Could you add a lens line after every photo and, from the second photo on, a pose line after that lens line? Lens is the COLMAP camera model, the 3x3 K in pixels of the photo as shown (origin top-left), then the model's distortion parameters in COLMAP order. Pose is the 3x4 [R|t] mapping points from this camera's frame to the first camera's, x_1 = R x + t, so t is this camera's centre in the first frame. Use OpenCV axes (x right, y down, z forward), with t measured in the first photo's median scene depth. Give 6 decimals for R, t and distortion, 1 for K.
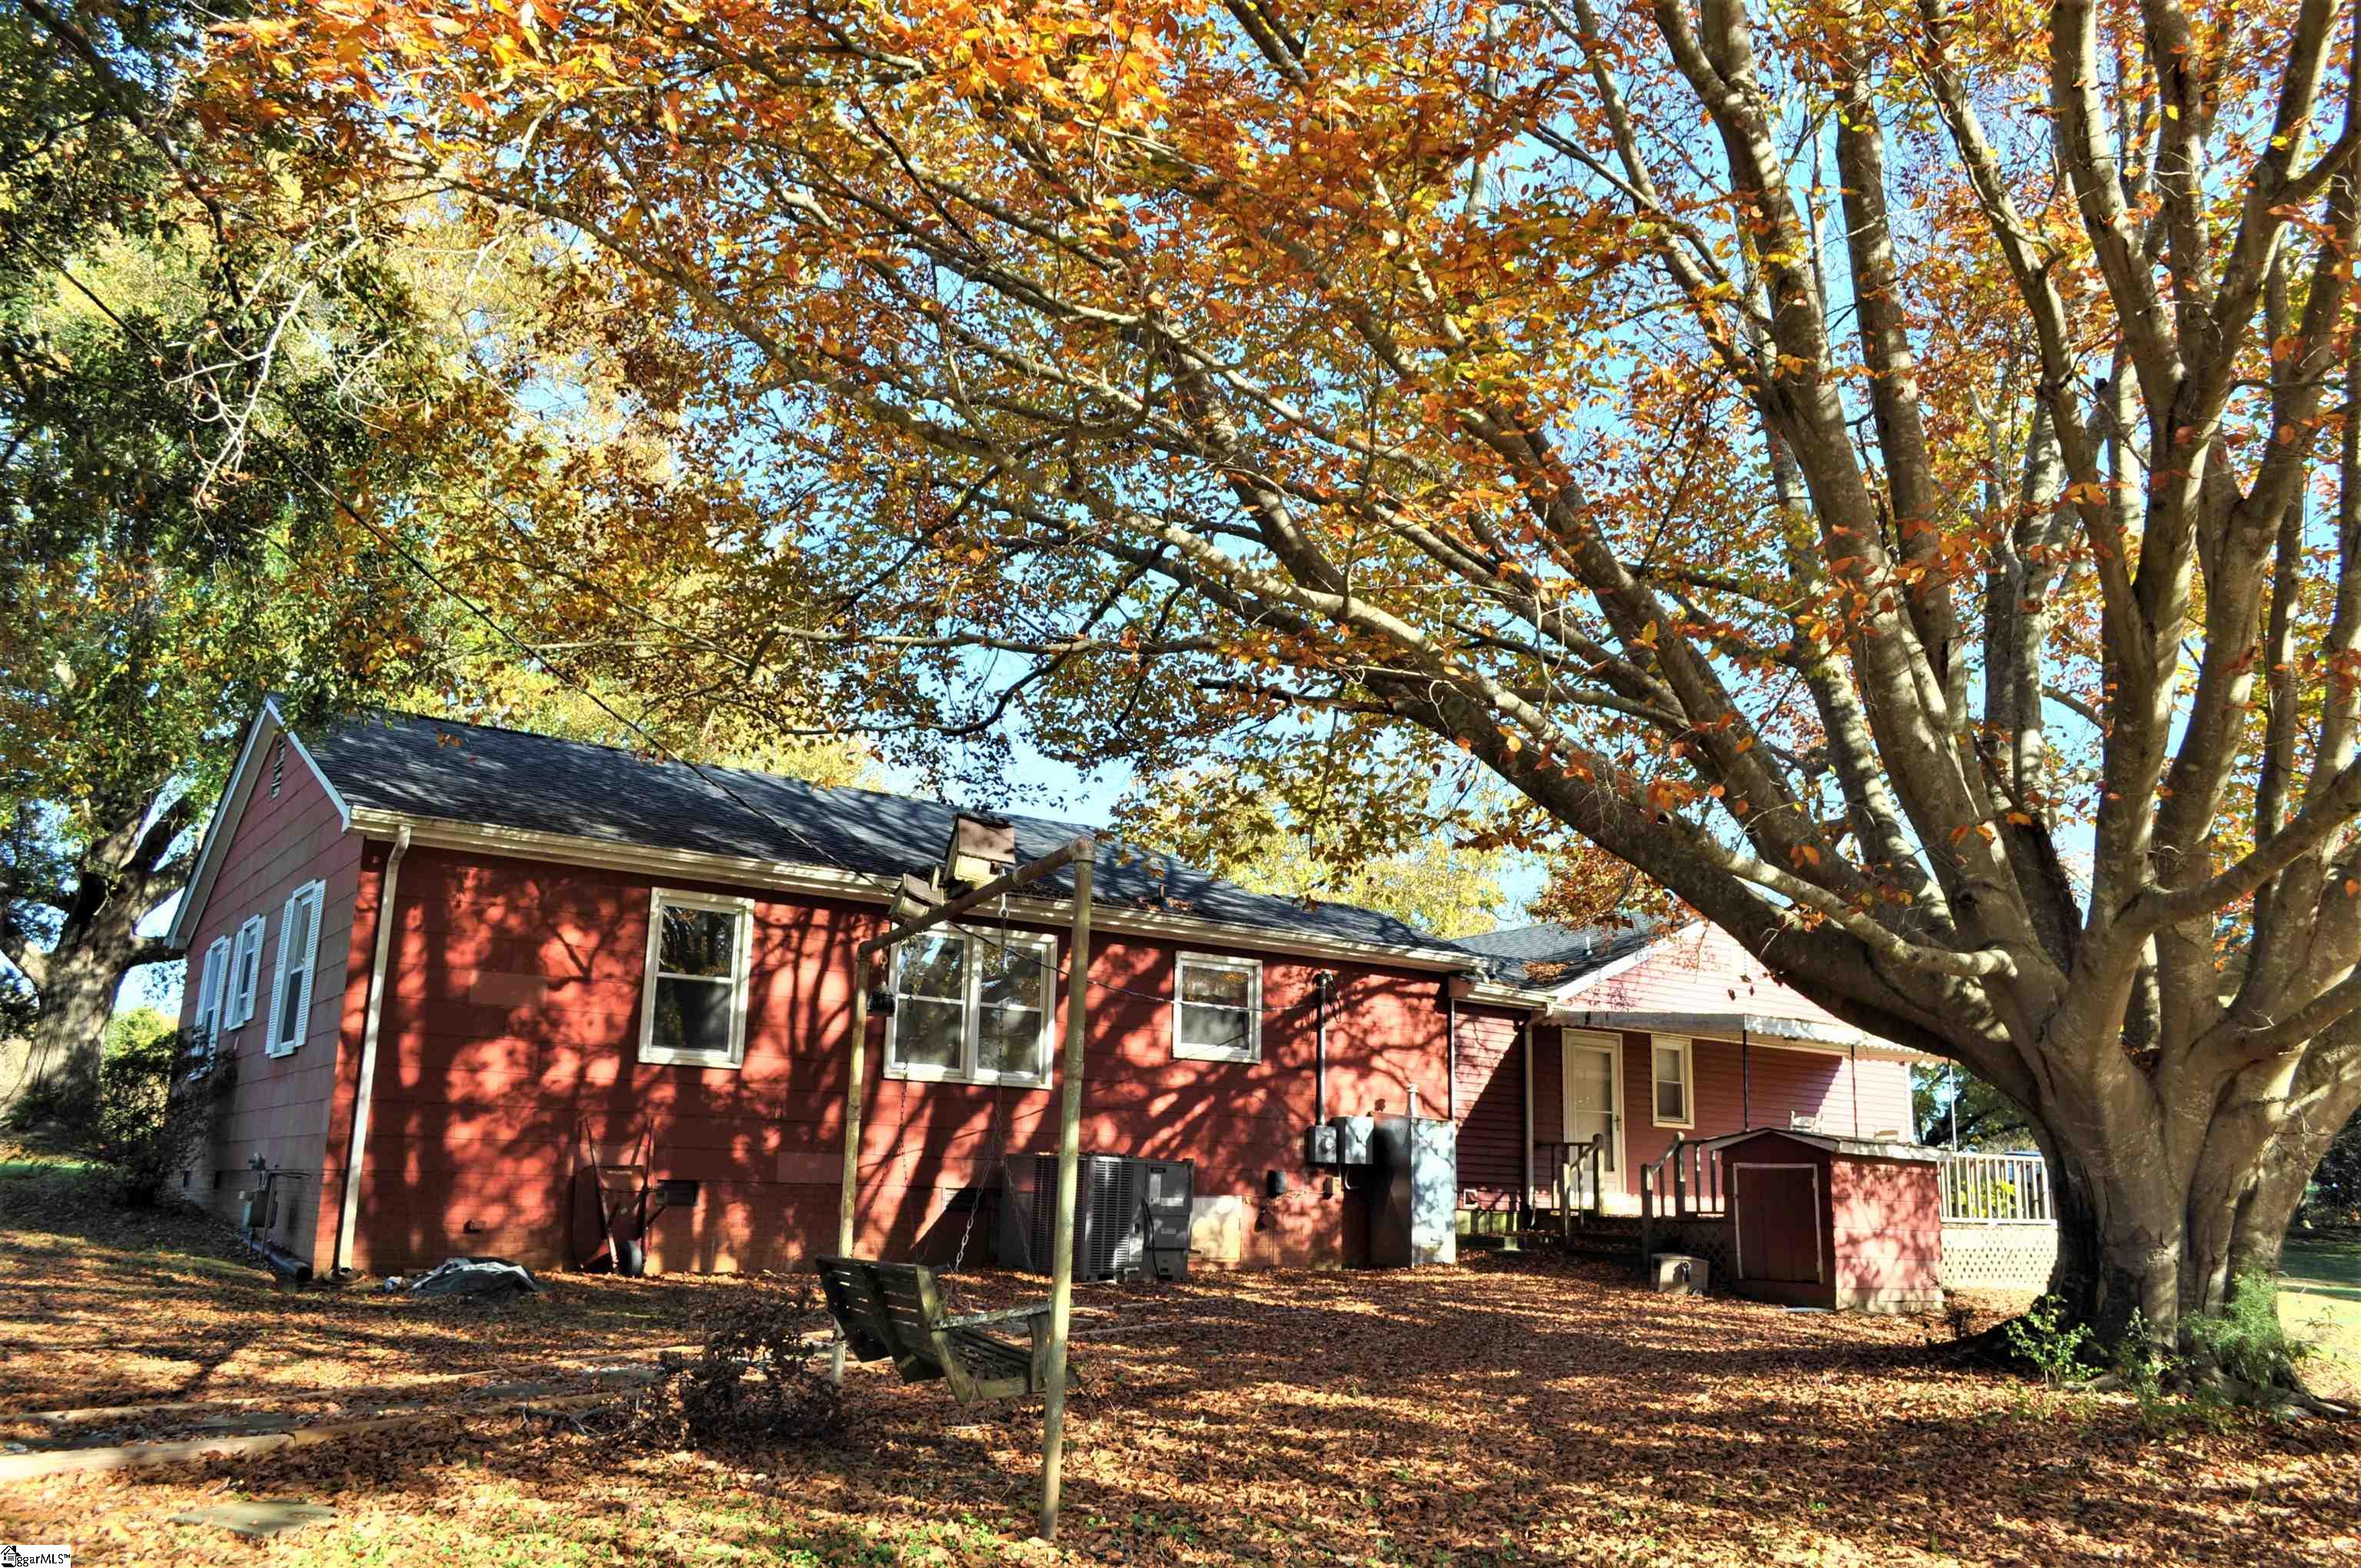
lens RADIAL K [[1834.2, 0, 1187.7], [0, 1834.2, 788.3], [0, 0, 1]] dist [-0.012910, -0.005408]
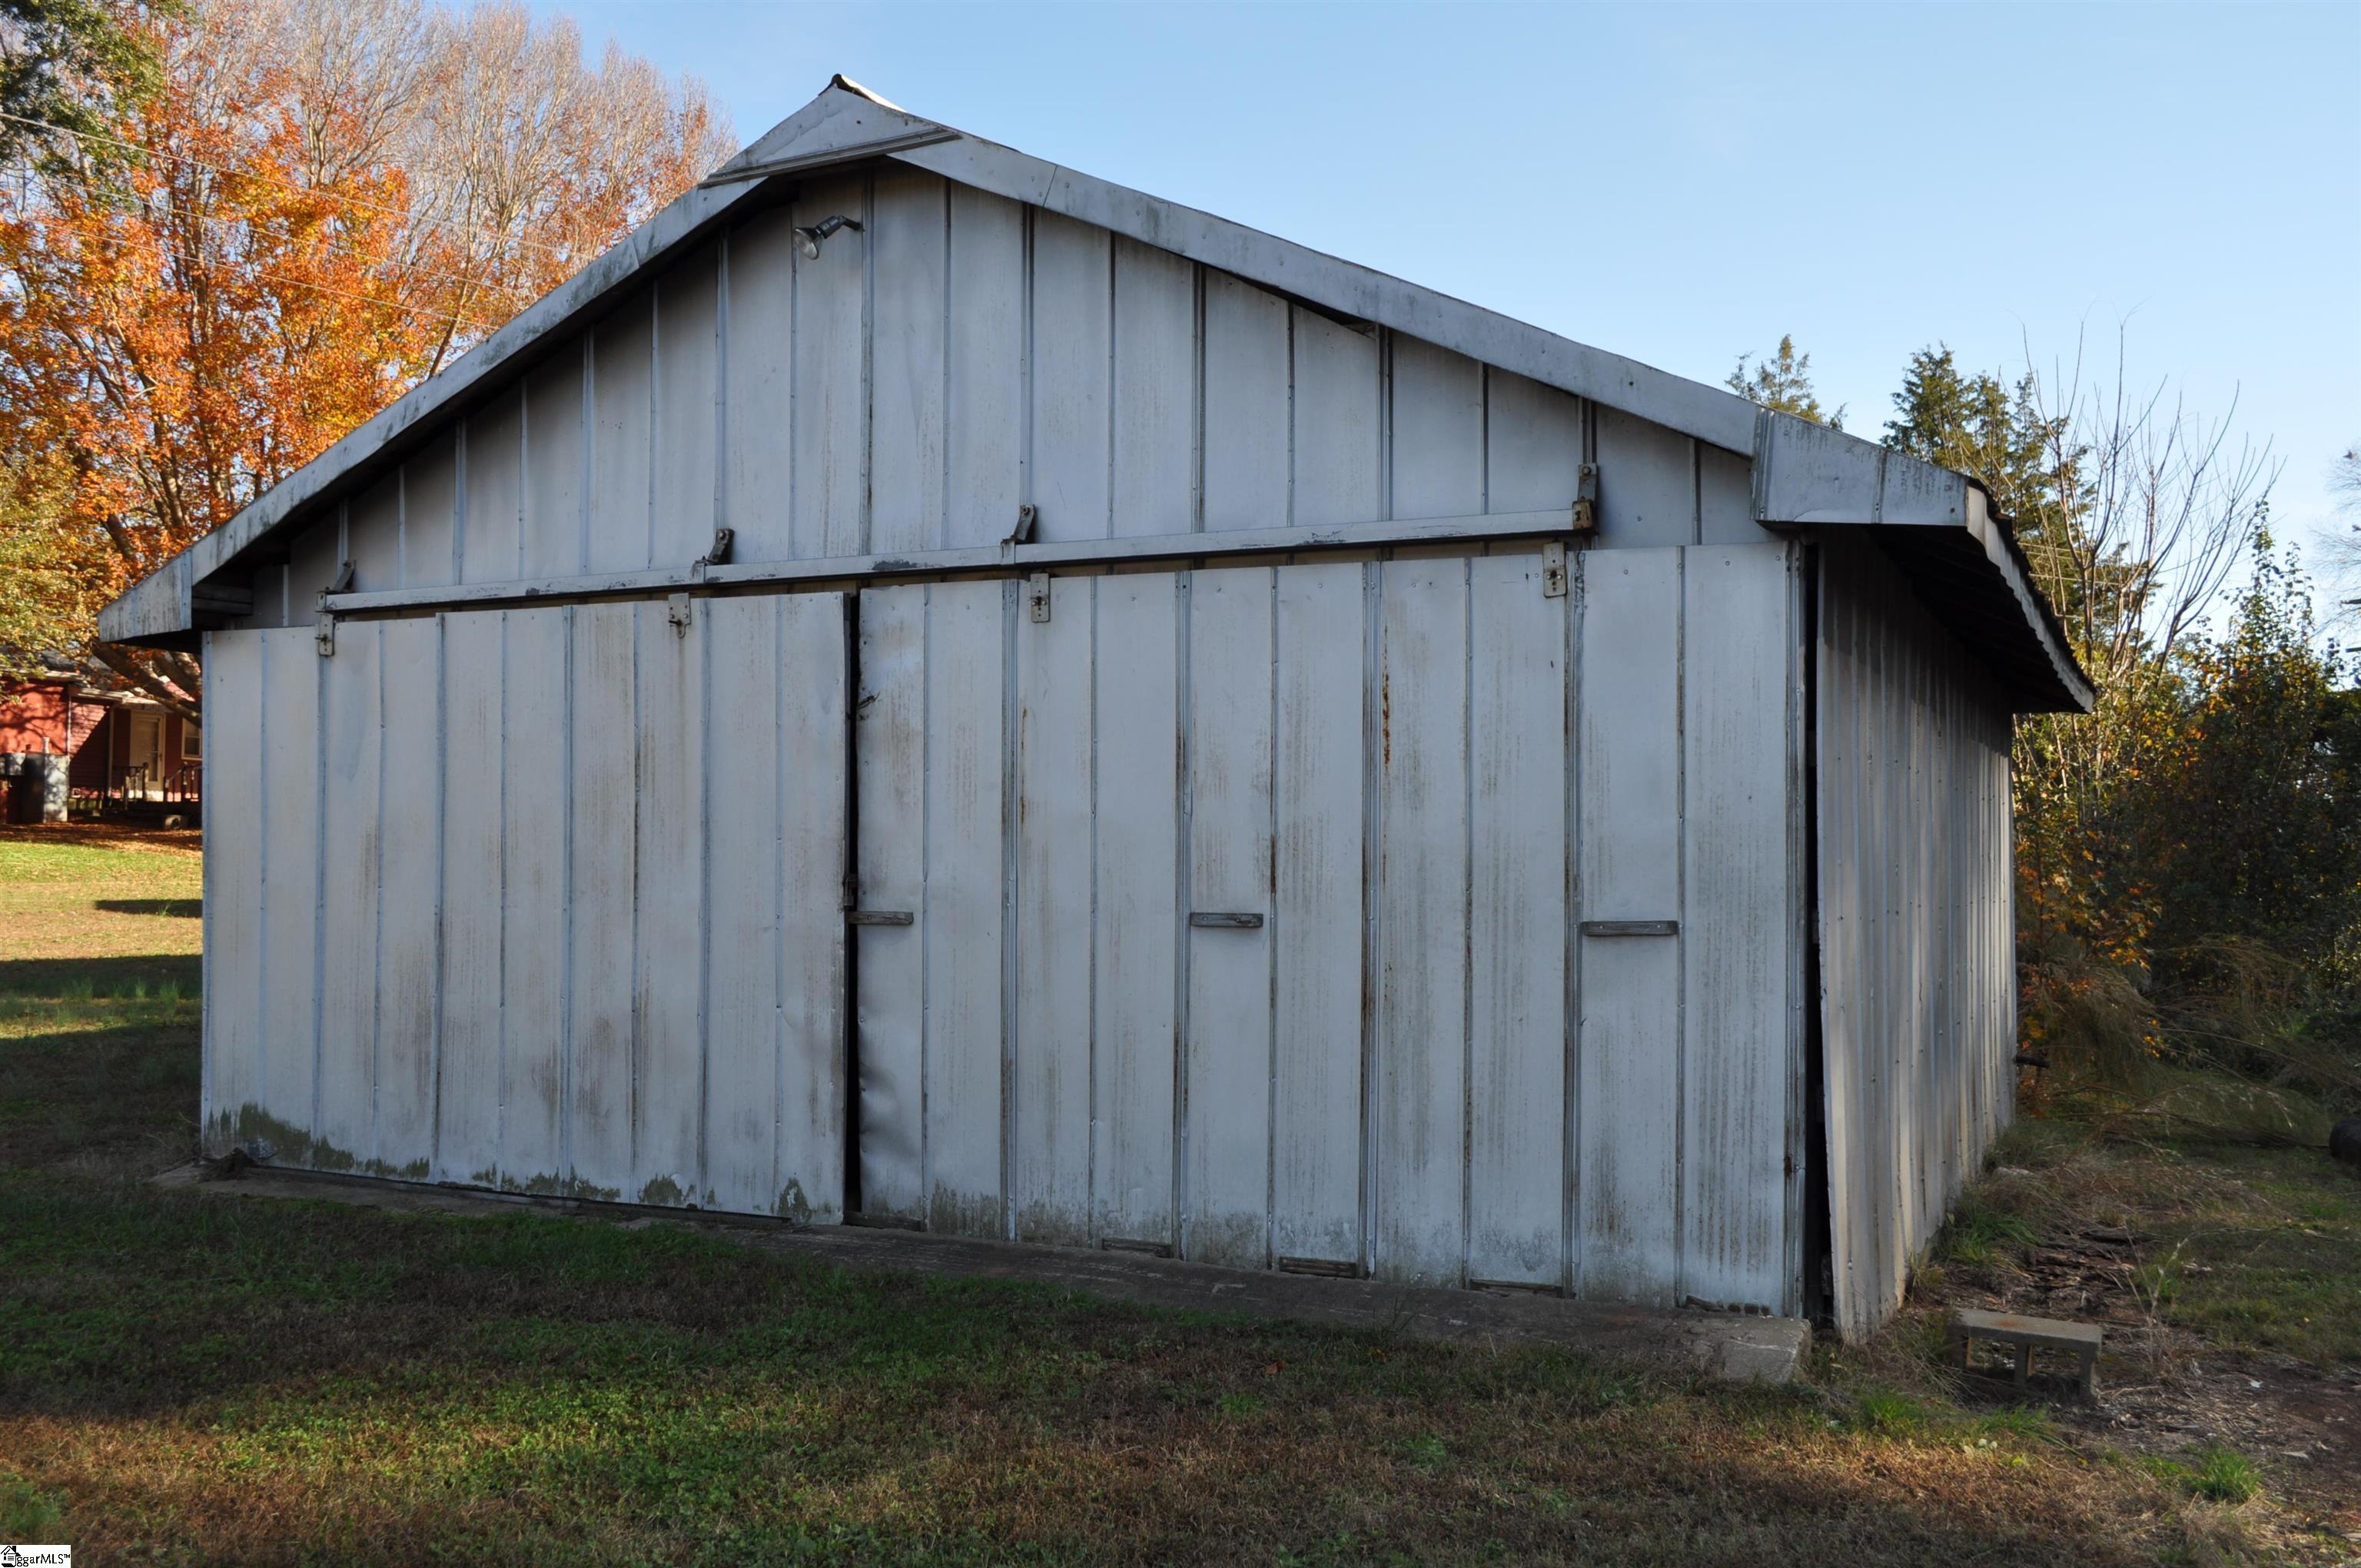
lens RADIAL K [[2302.9, 0, 1179.9], [0, 2302.9, 786.1], [0, 0, 1]] dist [-0.004018, 0.000000]
pose [[0.831601, 0.010645, 0.555271, -0.248728], [-0.112212, 0.982416, 0.149219, -0.306336], [-0.543919, -0.186399, 0.818174, -1.781620]]
